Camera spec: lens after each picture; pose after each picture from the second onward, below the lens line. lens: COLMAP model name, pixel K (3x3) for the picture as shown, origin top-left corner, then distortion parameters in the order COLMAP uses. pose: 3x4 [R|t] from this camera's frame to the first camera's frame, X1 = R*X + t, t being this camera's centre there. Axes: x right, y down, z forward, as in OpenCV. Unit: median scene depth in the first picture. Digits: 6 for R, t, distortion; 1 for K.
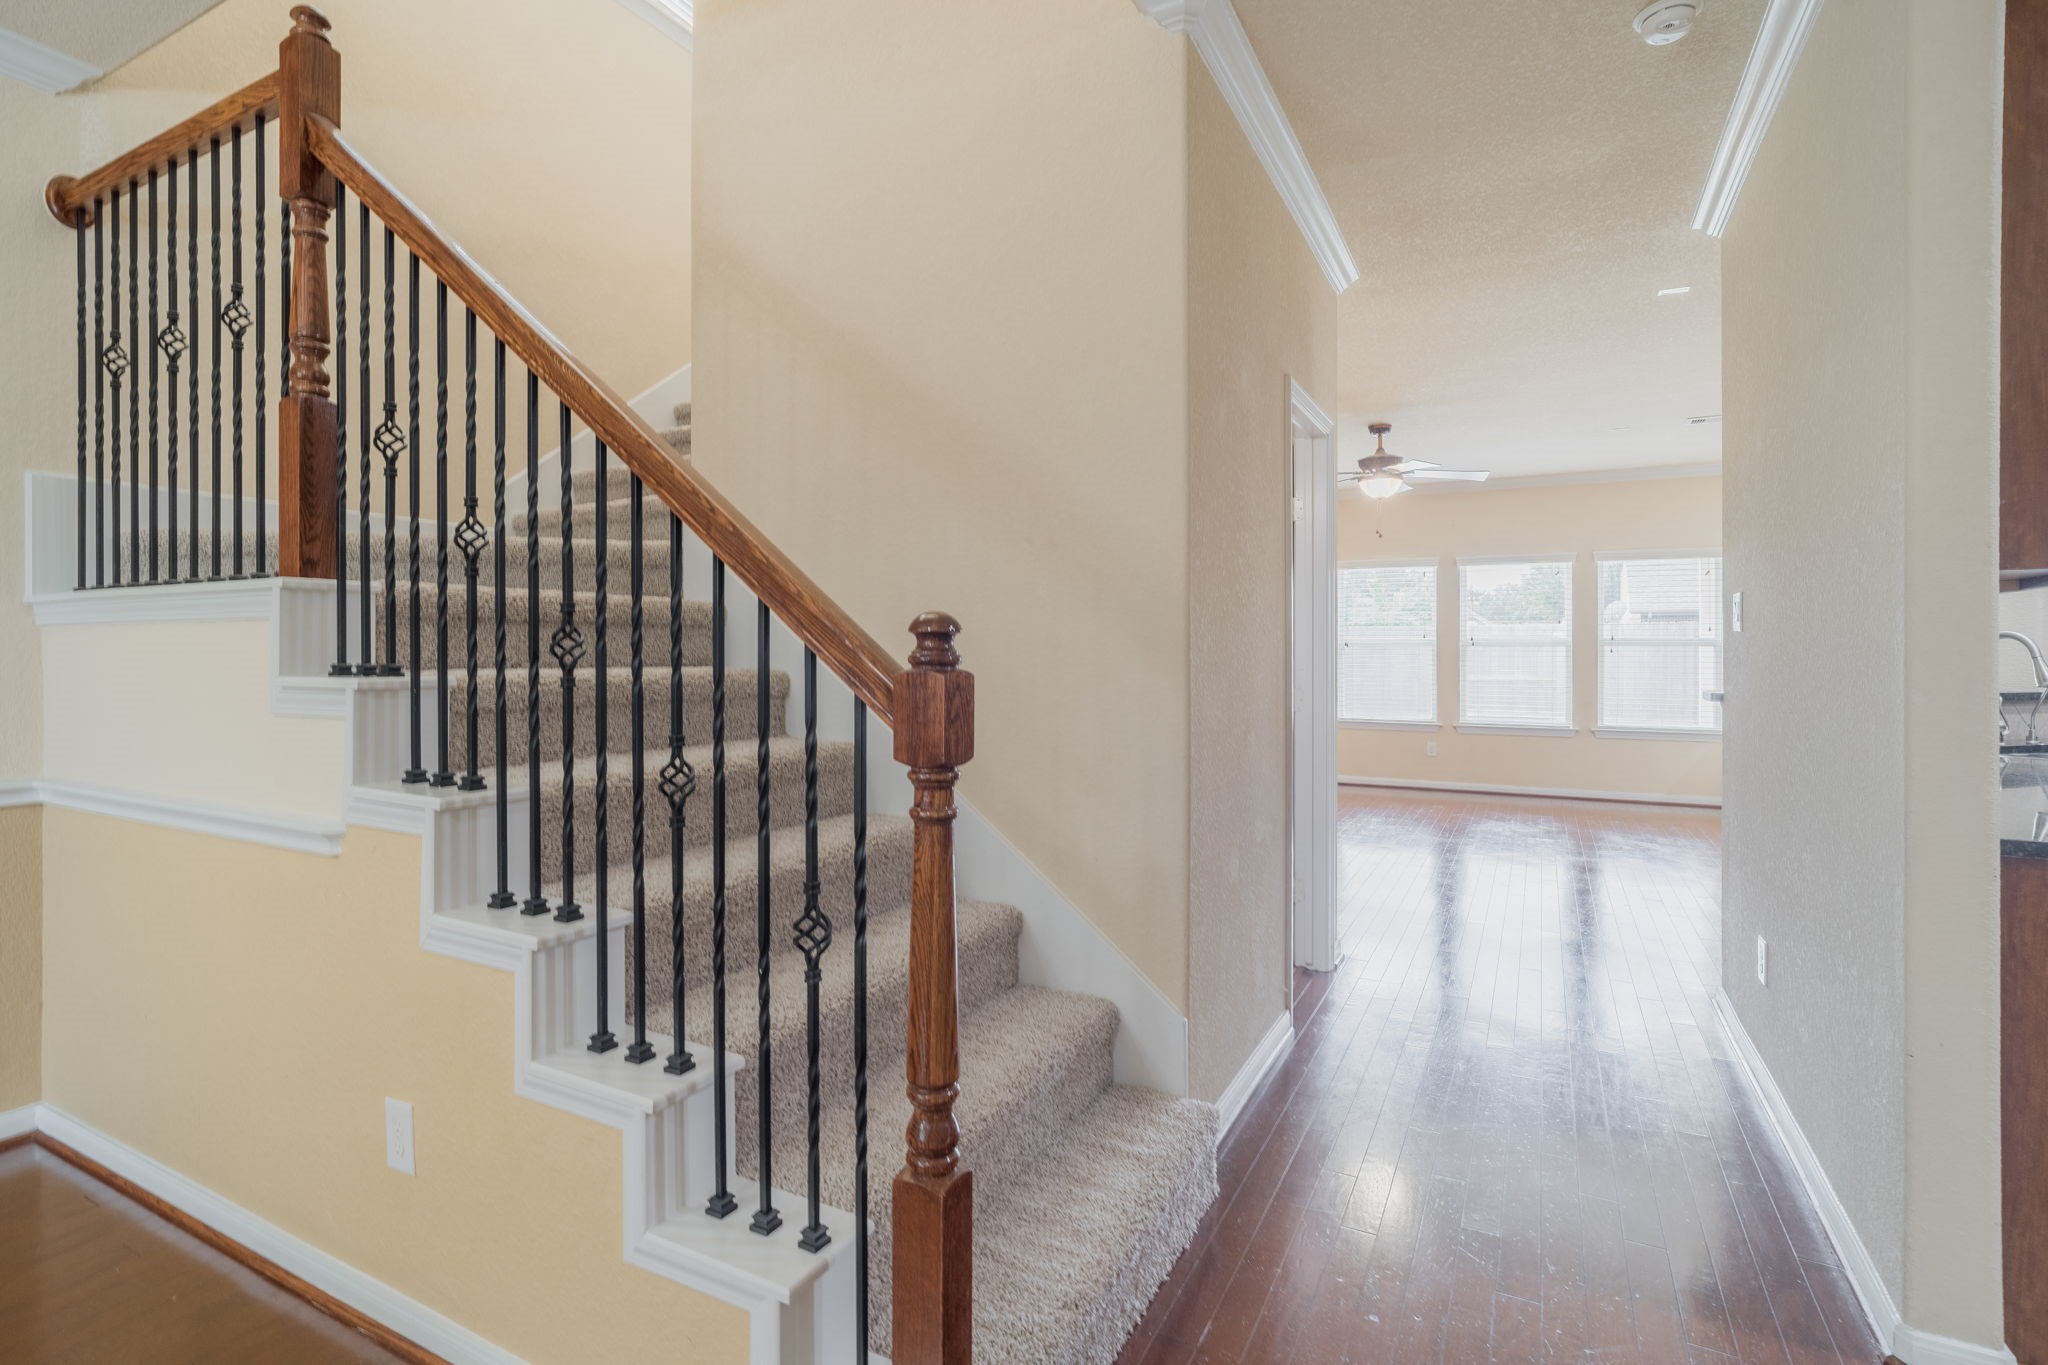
lens RADIAL K [[985.5, 0, 1024.0], [0, 985.5, 682.5], [0, 0, 1]] dist [0.001562, 0.000994]
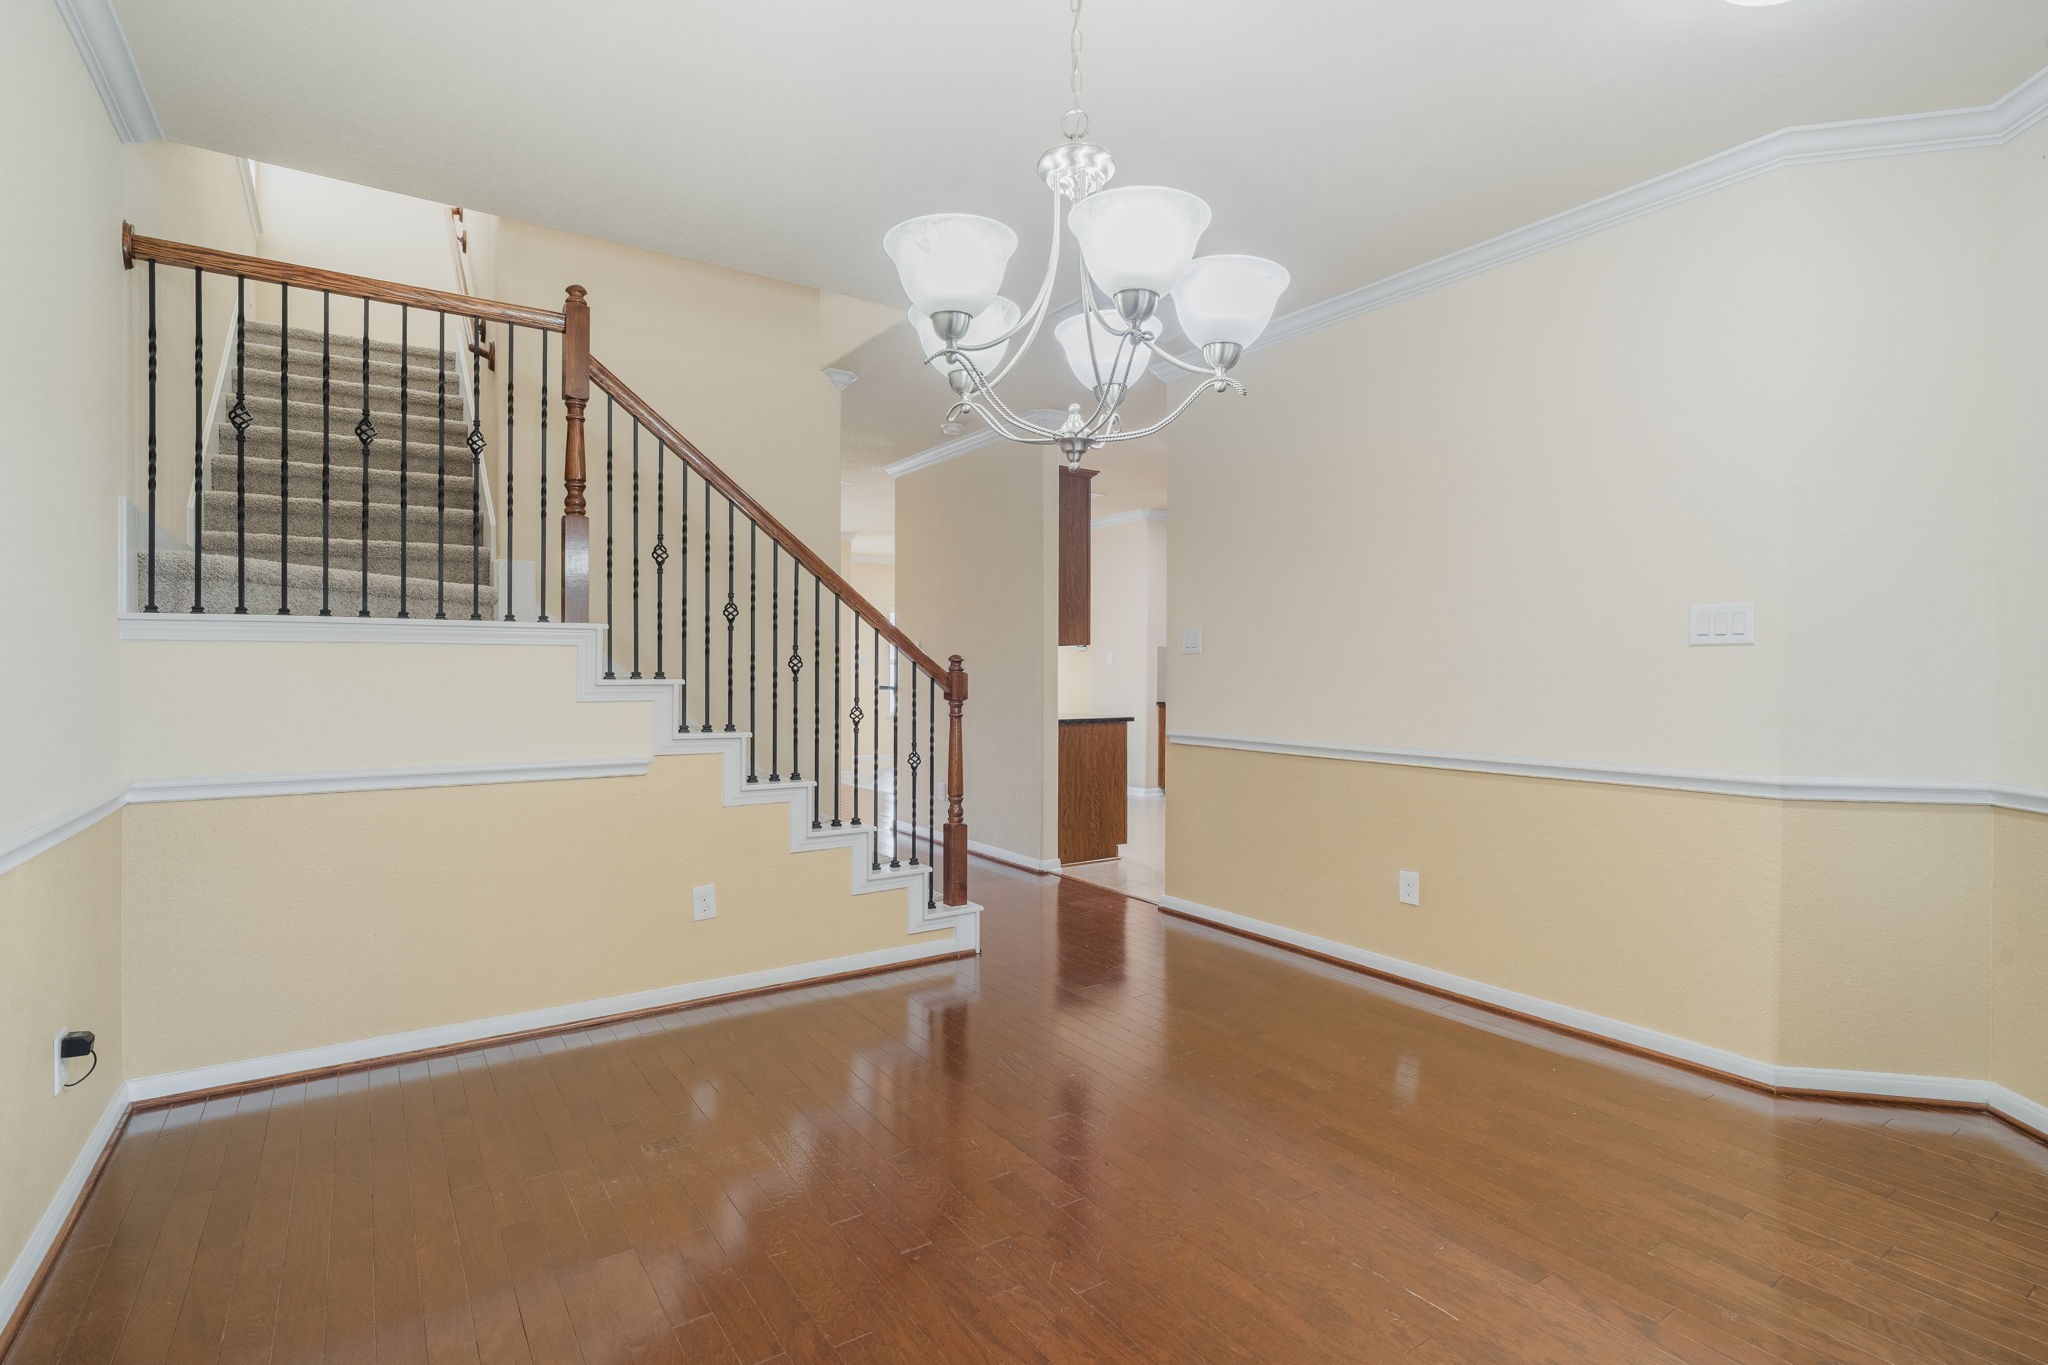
lens RADIAL K [[985.5, 0, 1024.0], [0, 985.5, 682.5], [0, 0, 1]] dist [0.001562, 0.000994]
pose [[0.999887, -0.005646, -0.013945, 0.185036], [0.005386, 0.999813, -0.018580, 0.085014], [0.014047, 0.018503, 0.999730, -2.313218]]
